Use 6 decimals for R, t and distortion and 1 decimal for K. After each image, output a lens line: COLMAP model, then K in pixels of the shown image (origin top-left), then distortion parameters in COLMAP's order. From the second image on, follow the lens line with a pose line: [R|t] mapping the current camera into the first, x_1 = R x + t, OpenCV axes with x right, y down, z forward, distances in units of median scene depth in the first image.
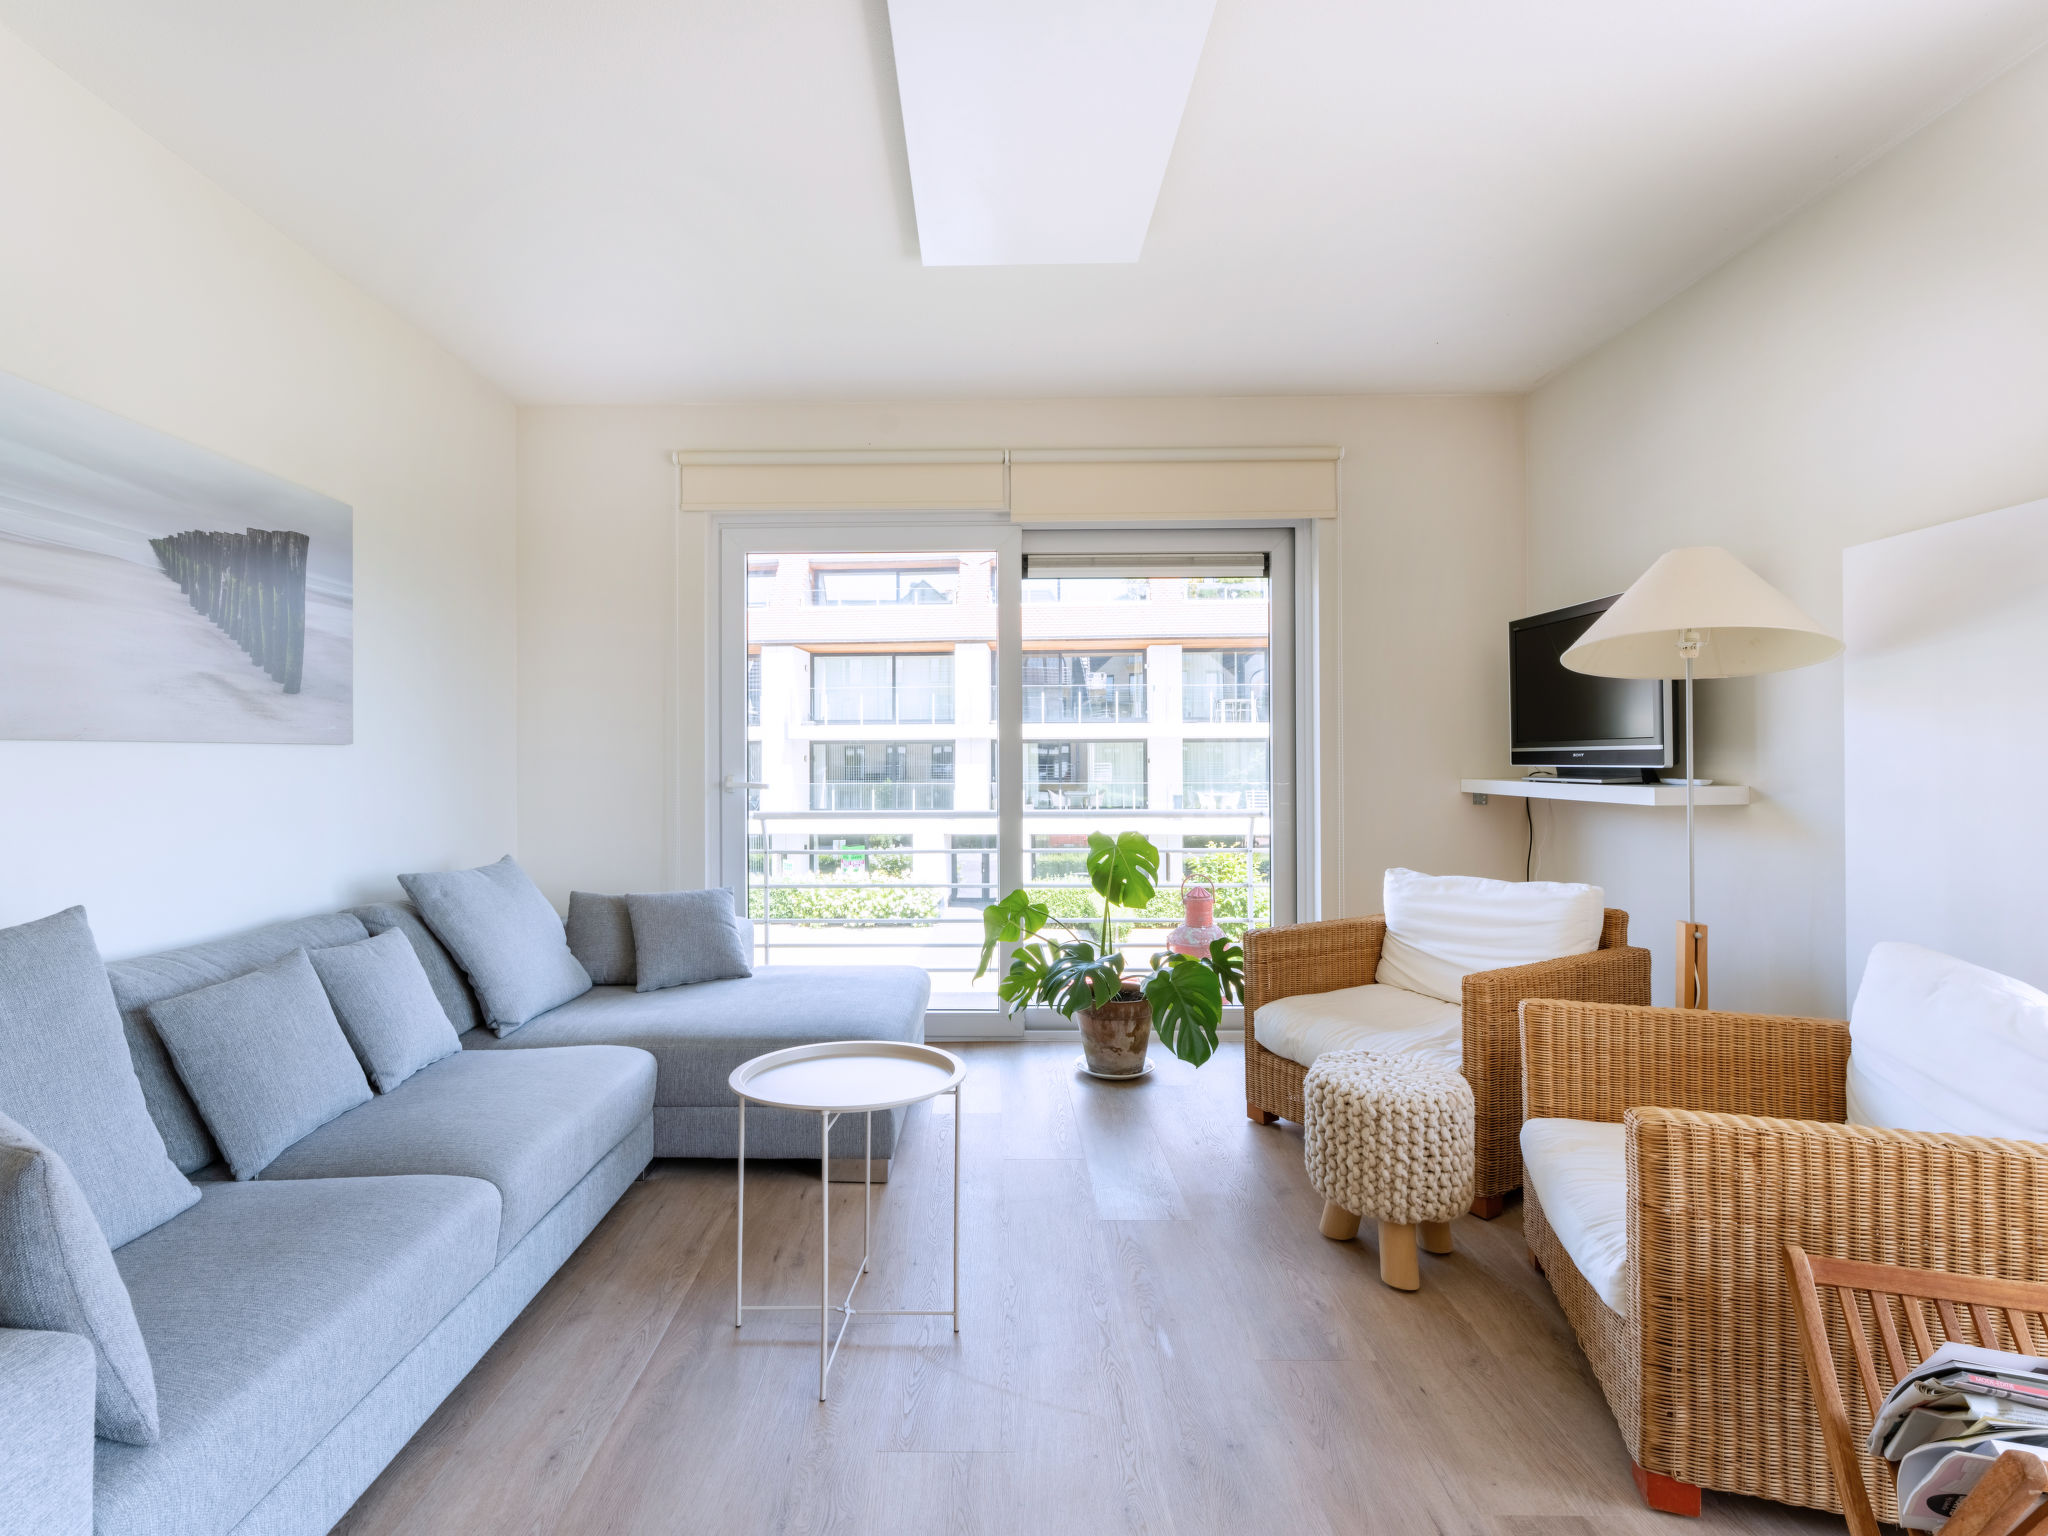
lens RADIAL K [[966.0, 0, 971.9], [0, 966.0, 763.9], [0, 0, 1]] dist [0.005173, -0.004178]
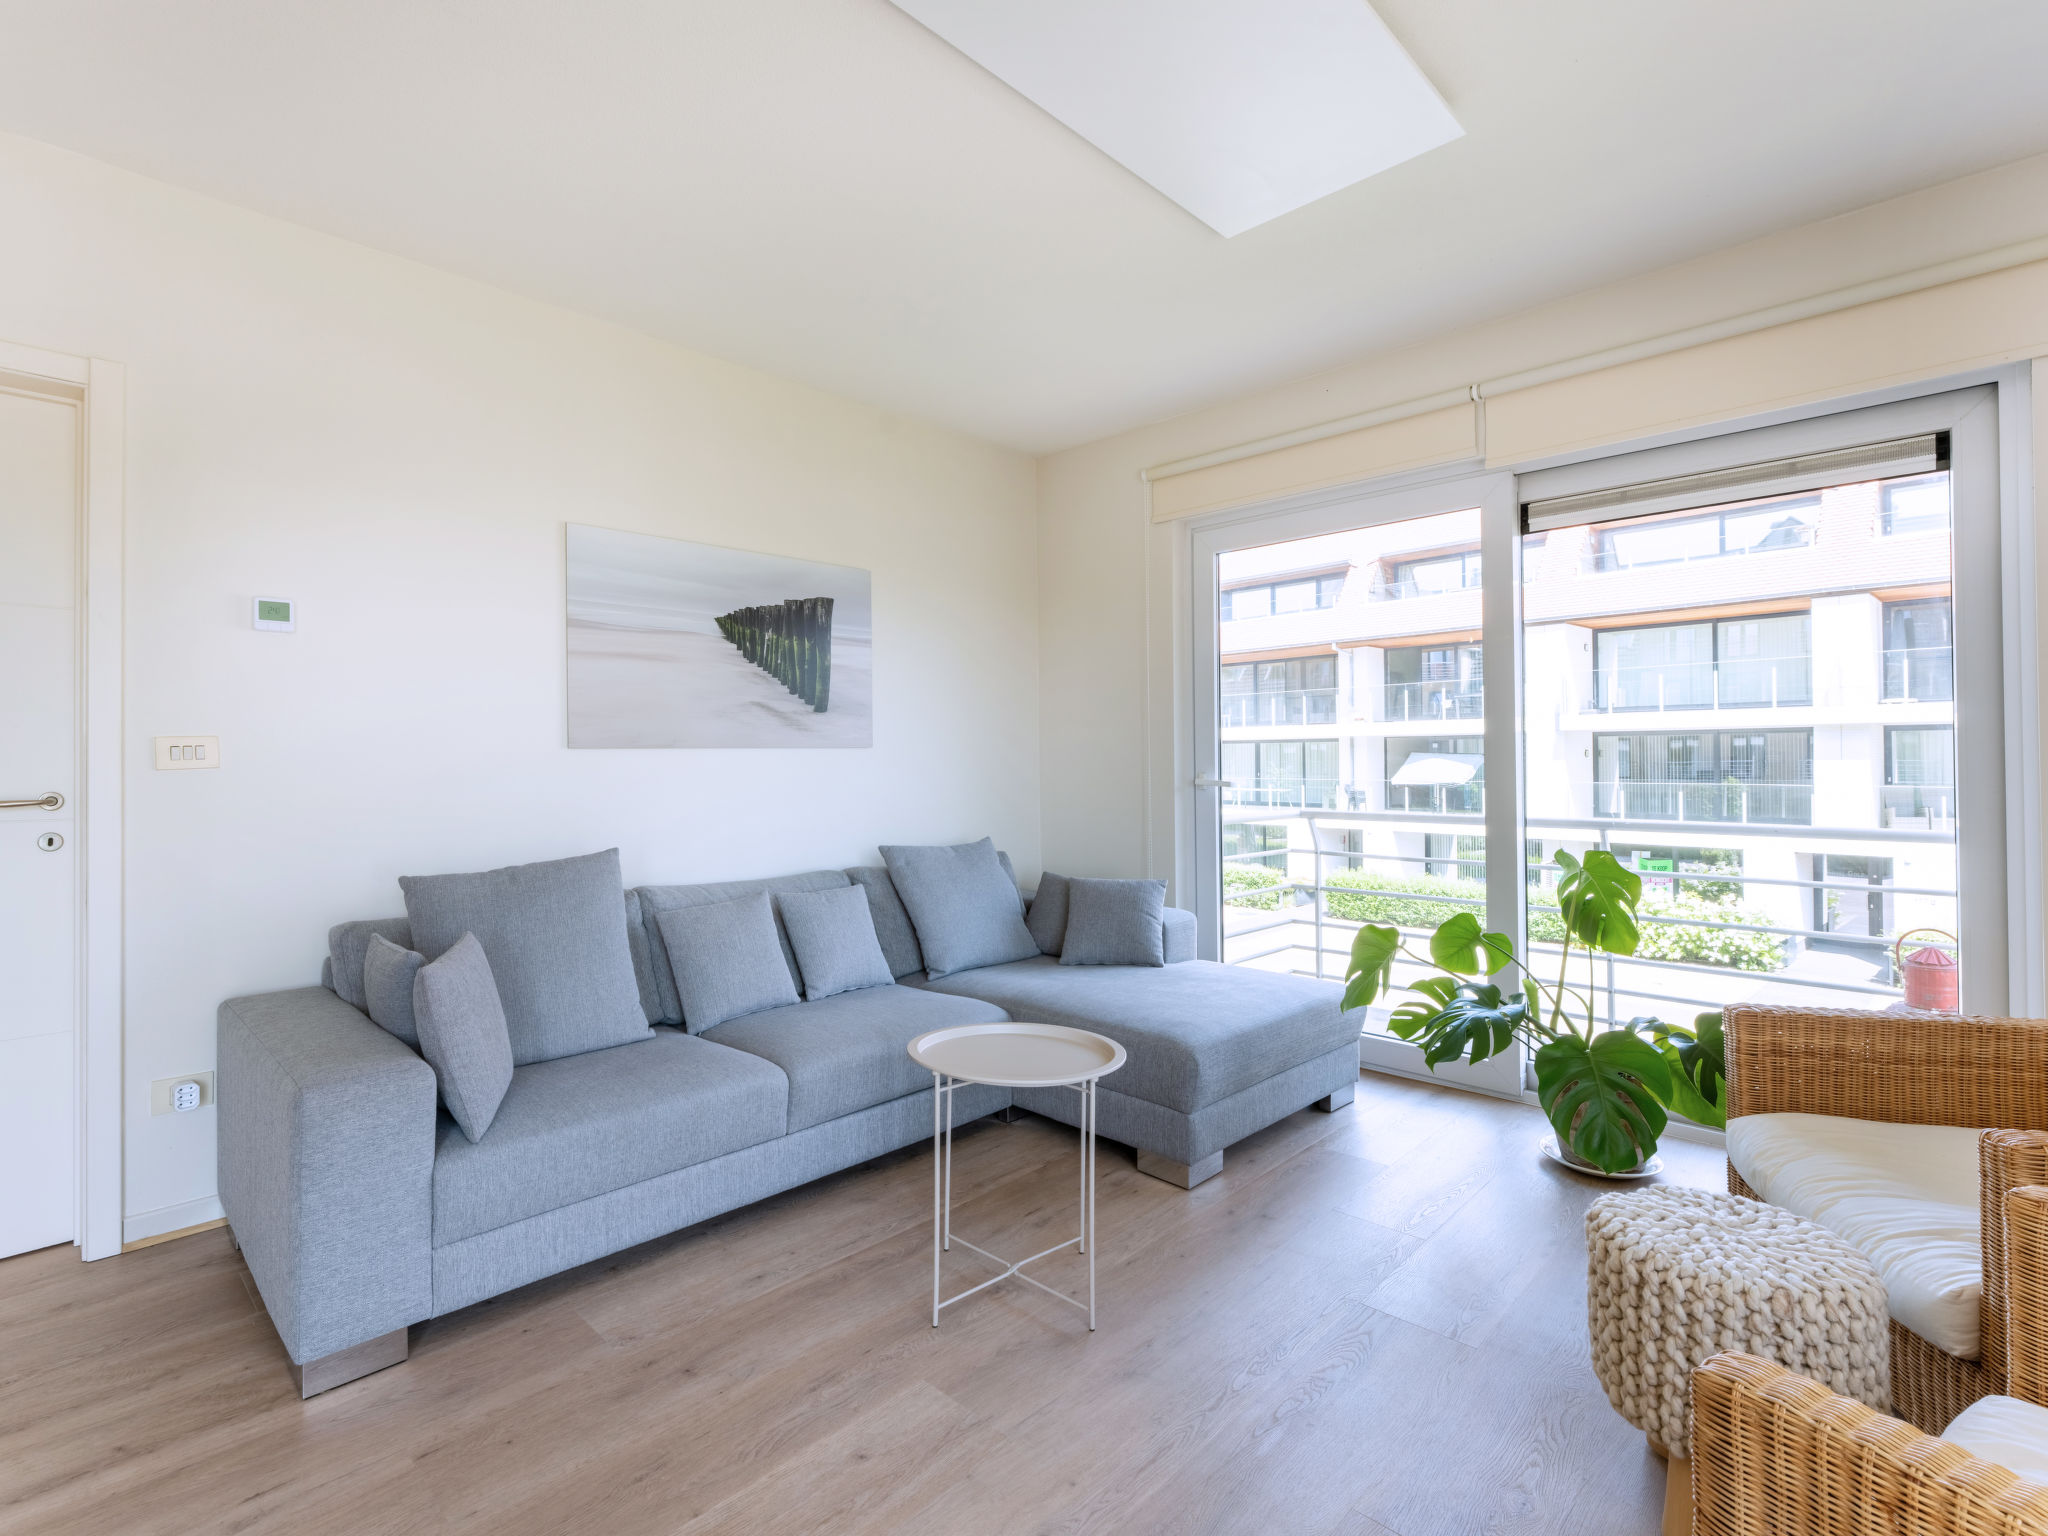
lens RADIAL K [[966.0, 0, 976.5], [0, 966.0, 764.2], [0, 0, 1]] dist [0.005173, -0.004178]
pose [[0.718756, 0.002819, -0.695256, 0.340308], [0.000692, 0.999988, 0.004770, -0.002901], [0.695262, -0.003910, 0.718746, 0.113736]]
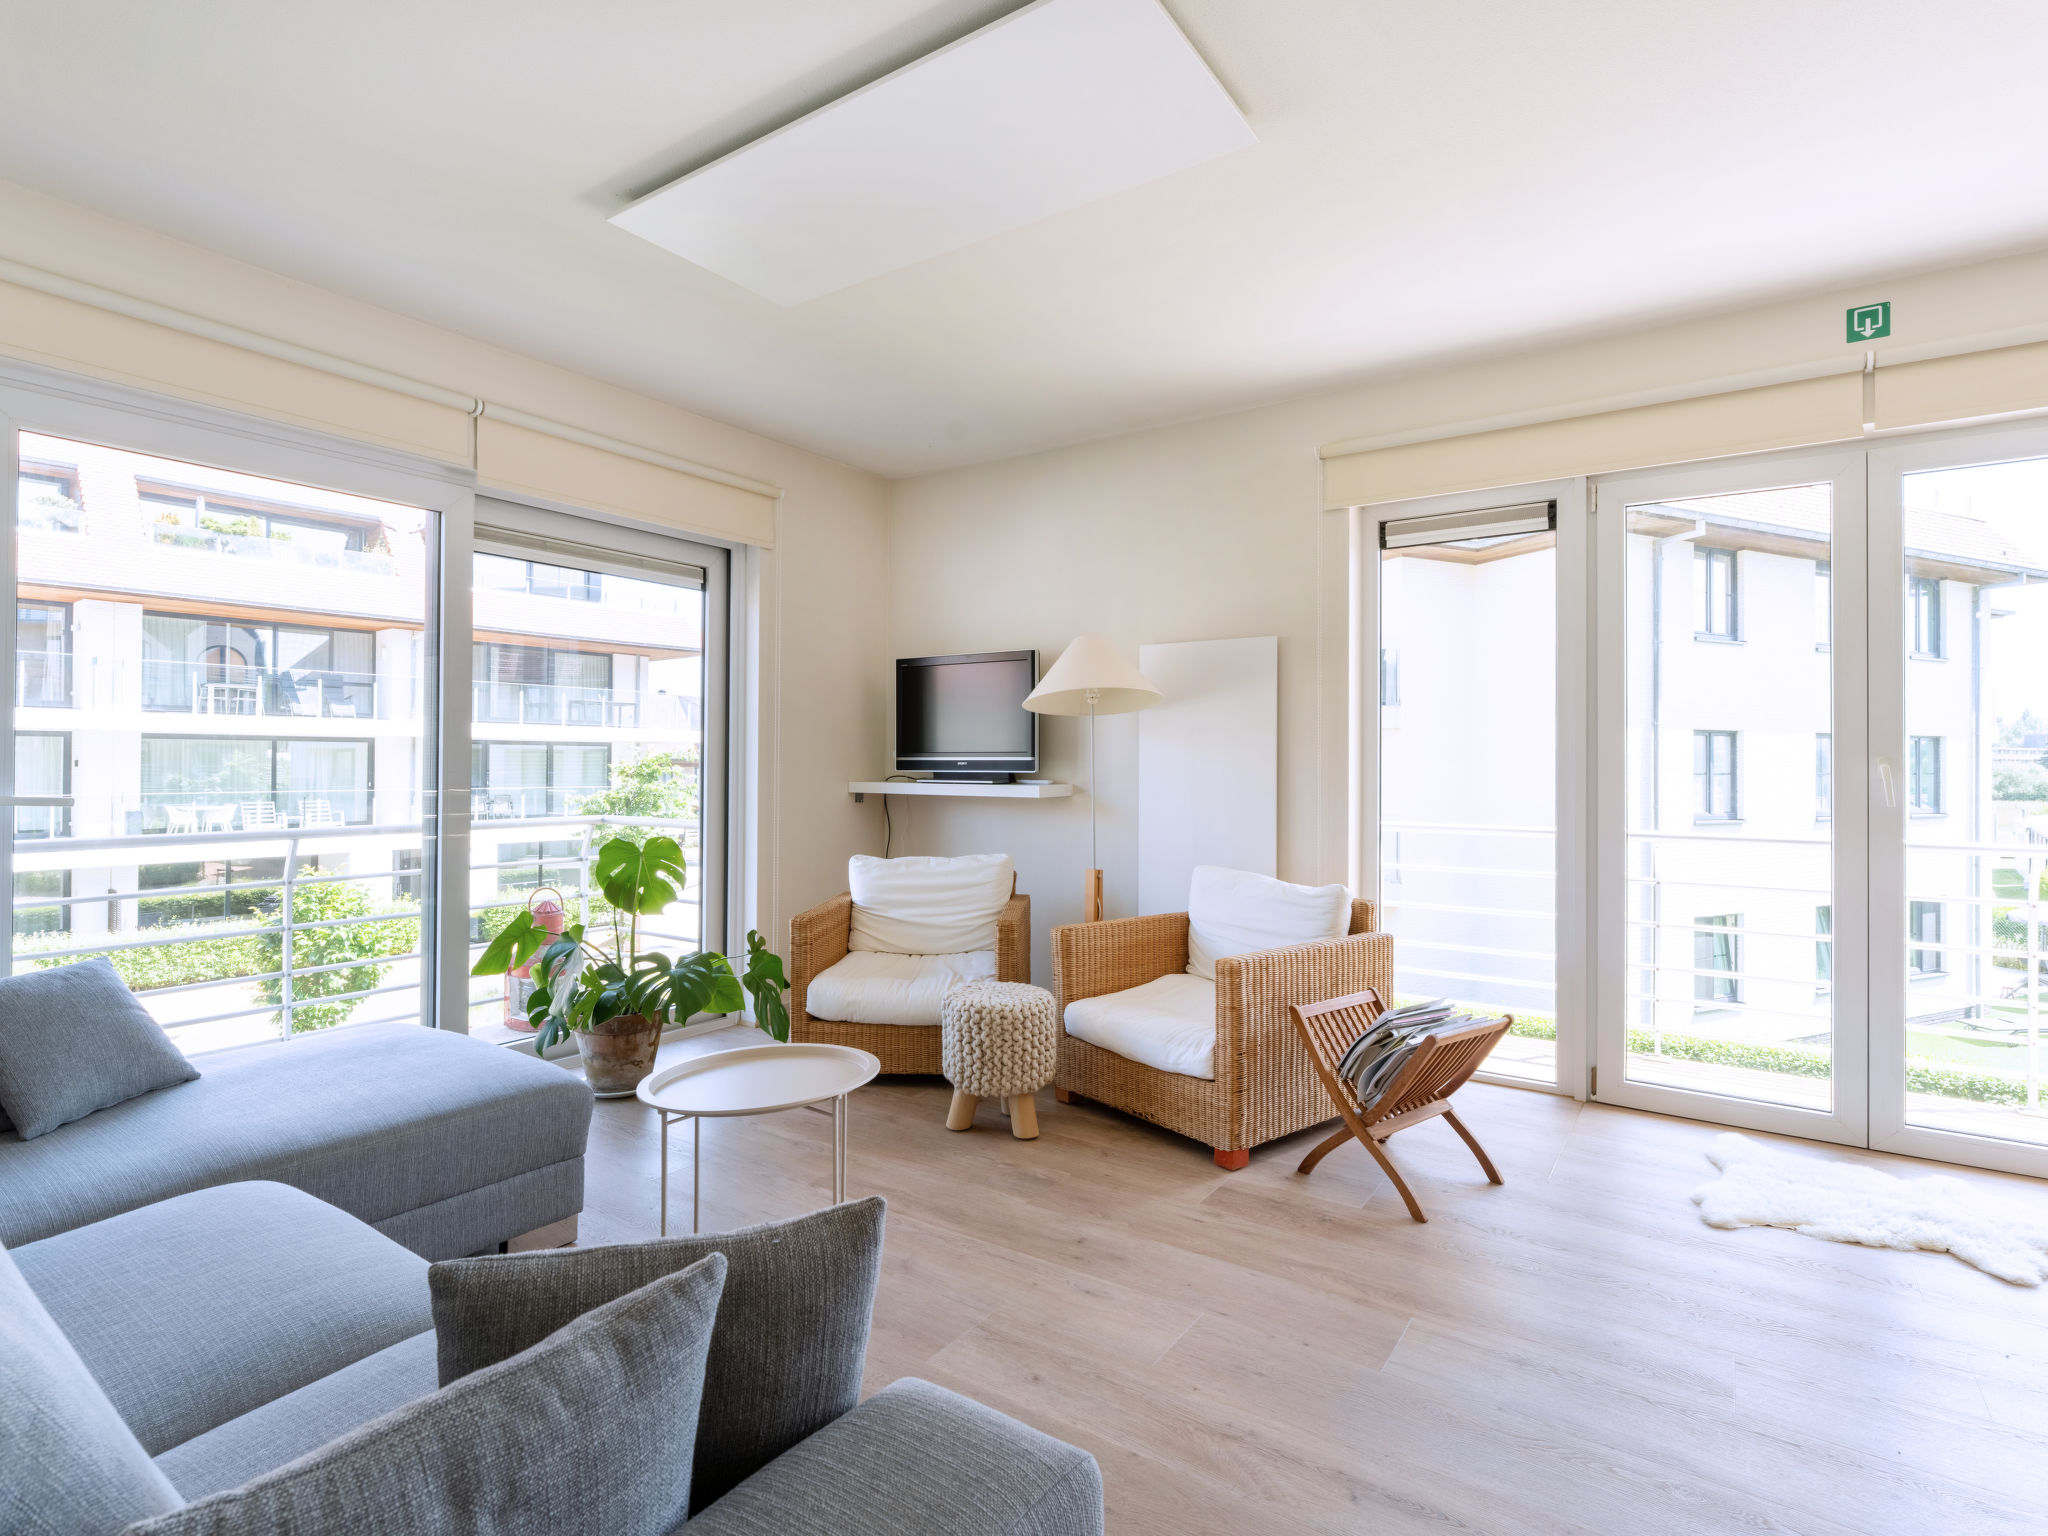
lens RADIAL K [[1040.6, 0, 1020.5], [0, 1040.6, 764.0], [0, 0, 1]] dist [0.001094, -0.001276]
pose [[0.546043, 0.007094, 0.837727, -0.520975], [-0.002985, 0.999974, -0.006522, 0.001299], [-0.837752, 0.001061, 0.546050, 0.108195]]
